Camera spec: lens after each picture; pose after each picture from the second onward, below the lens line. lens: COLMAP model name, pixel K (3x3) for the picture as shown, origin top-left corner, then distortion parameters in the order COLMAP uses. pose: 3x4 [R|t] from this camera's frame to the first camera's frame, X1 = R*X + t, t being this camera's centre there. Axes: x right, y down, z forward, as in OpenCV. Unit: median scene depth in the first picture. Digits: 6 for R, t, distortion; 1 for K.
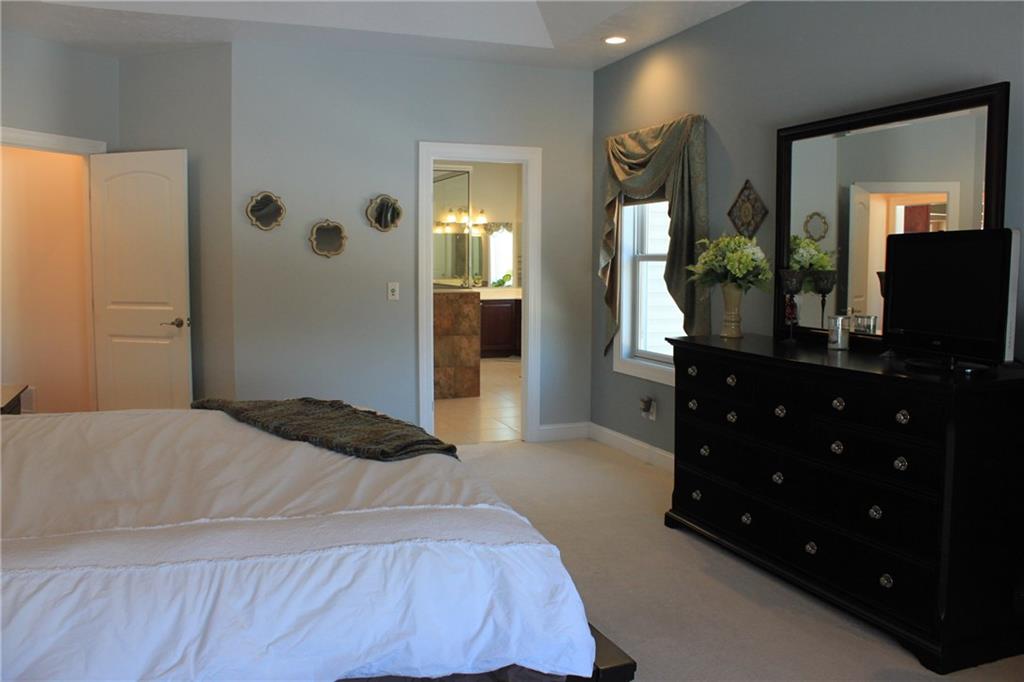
lens RADIAL K [[856.5, 0, 511.6], [0, 856.5, 339.4], [0, 0, 1]] dist [-0.050118, -0.000275]
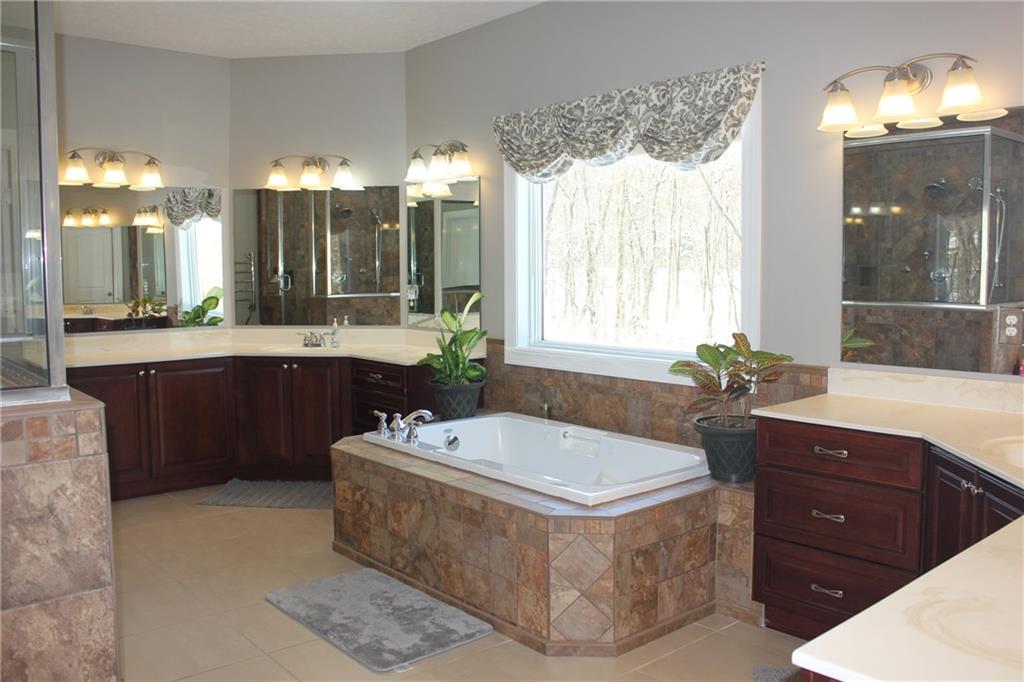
lens RADIAL K [[856.5, 0, 511.3], [0, 856.5, 339.6], [0, 0, 1]] dist [-0.050118, -0.000275]
pose [[0.944246, -0.017153, 0.328795, -0.003023], [0.022116, 0.999691, -0.011361, -0.038820], [-0.328498, 0.017999, 0.944333, 0.430083]]
